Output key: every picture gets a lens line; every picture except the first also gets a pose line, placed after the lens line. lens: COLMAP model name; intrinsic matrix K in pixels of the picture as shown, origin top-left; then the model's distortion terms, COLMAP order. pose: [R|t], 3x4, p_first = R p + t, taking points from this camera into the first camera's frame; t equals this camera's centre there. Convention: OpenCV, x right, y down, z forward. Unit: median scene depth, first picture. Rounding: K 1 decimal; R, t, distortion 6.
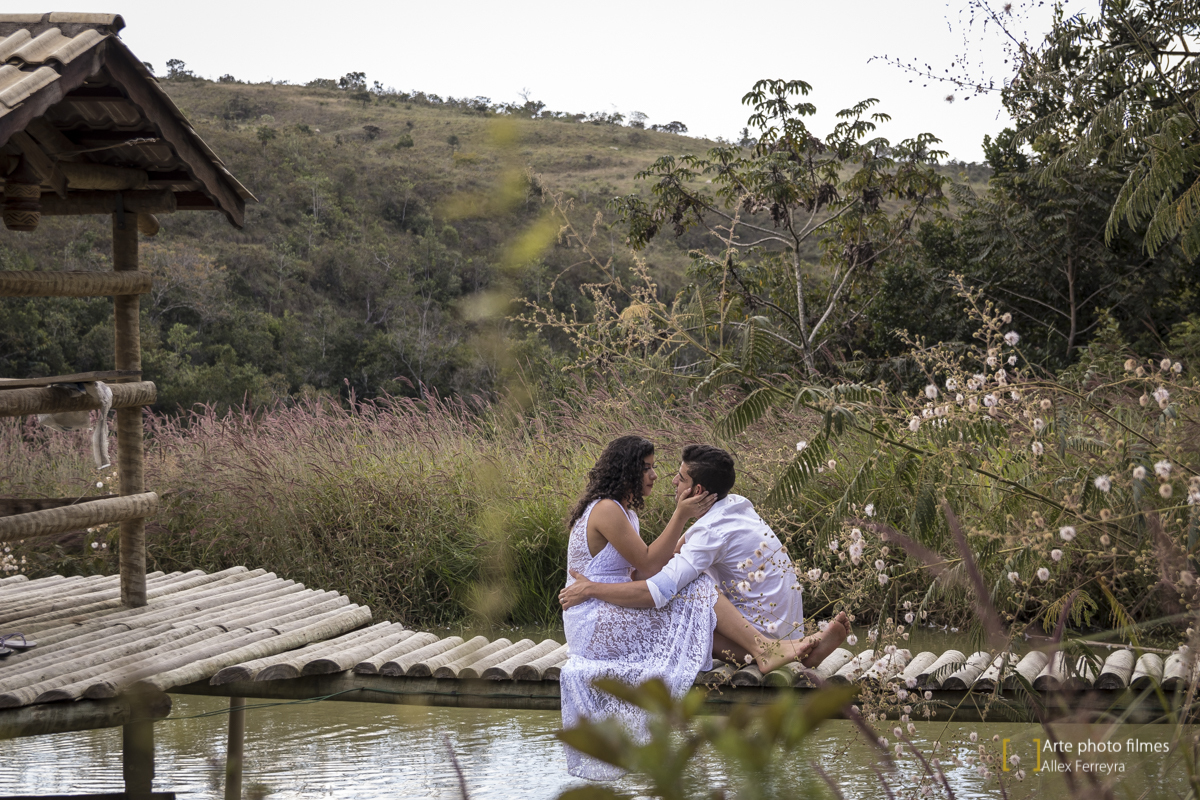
lens RADIAL K [[2584.4, 0, 600.0], [0, 2584.4, 400.0], [0, 0, 1]] dist [0.208102, 0.036814]
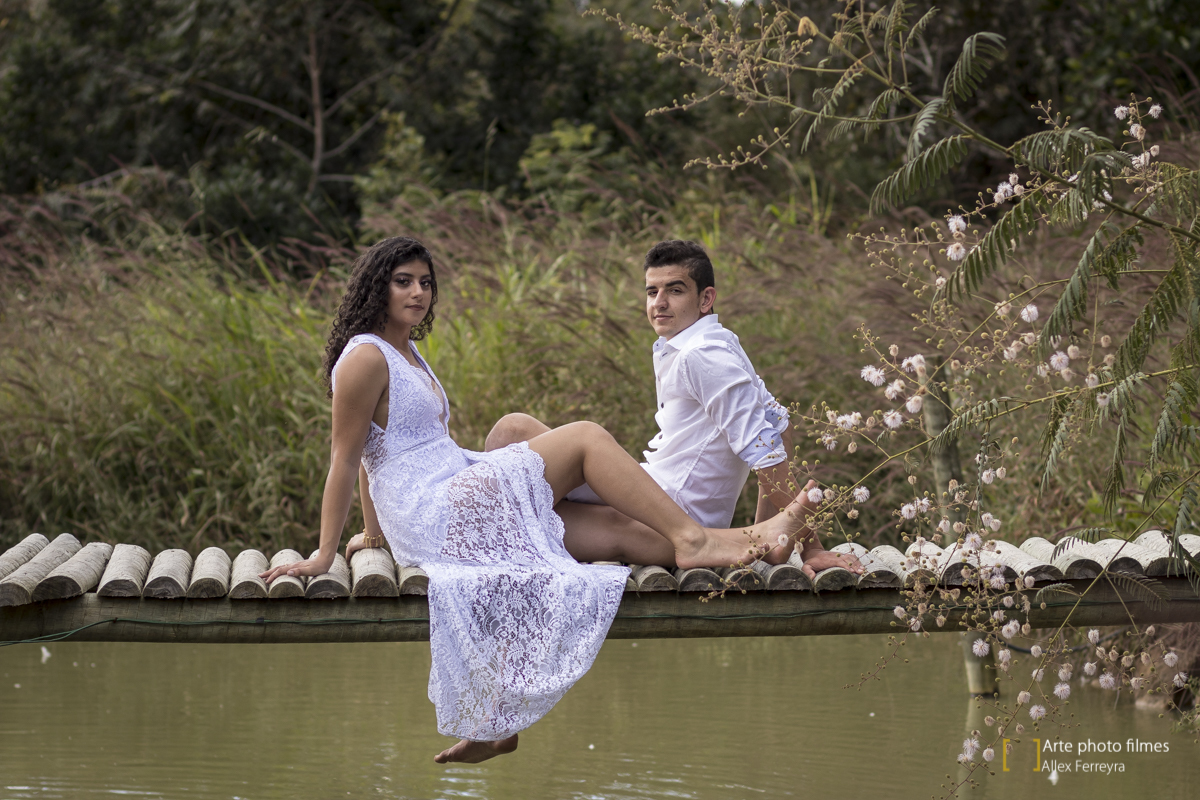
lens RADIAL K [[4545.7, 0, 600.0], [0, 4545.7, 400.0], [0, 0, 1]] dist [0.037946, -1.701358]
pose [[0.944569, -0.015218, 0.327960, -0.351447], [0.008774, 0.999738, 0.021119, 0.032201], [-0.328196, -0.017070, 0.944456, -0.126897]]
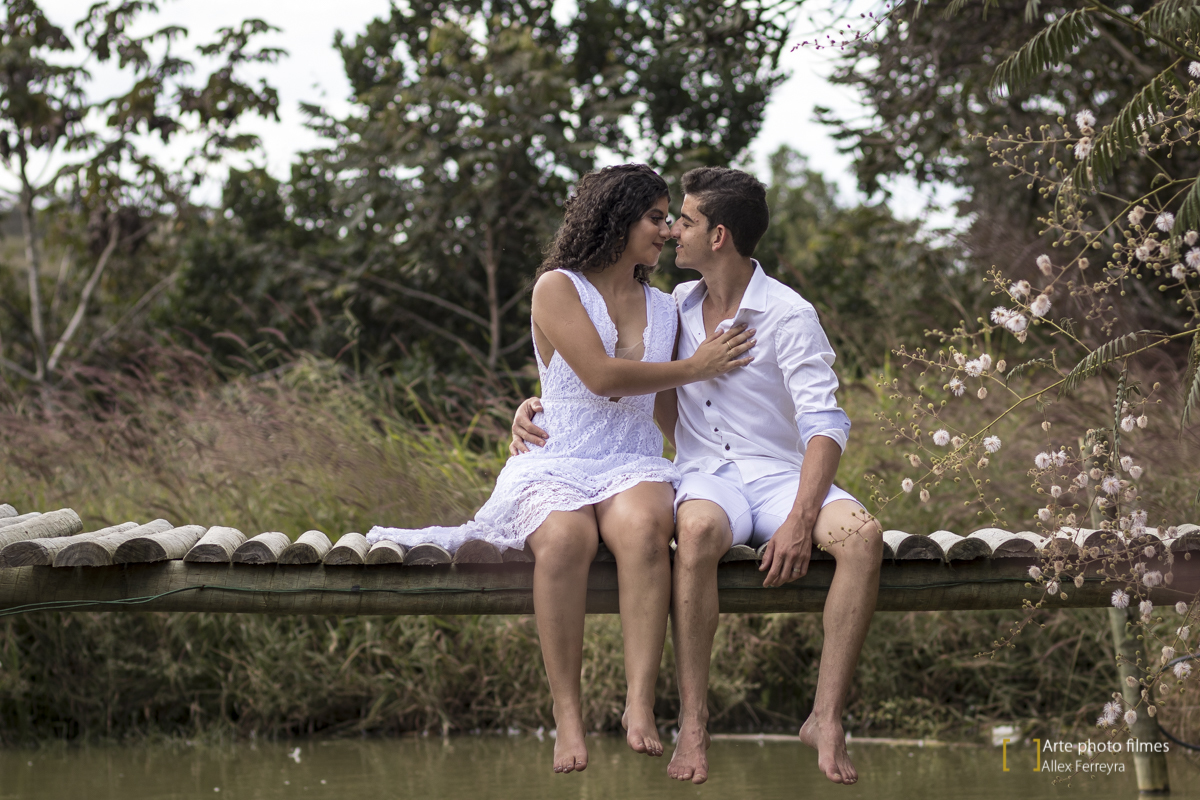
lens RADIAL K [[4545.7, 0, 600.0], [0, 4545.7, 400.0], [0, 0, 1]] dist [0.037946, -1.701358]
pose [[0.958792, 0.004490, 0.284073, -0.308508], [0.009769, 0.998763, -0.048759, 0.120157], [-0.283941, 0.049525, 0.957562, -0.070032]]
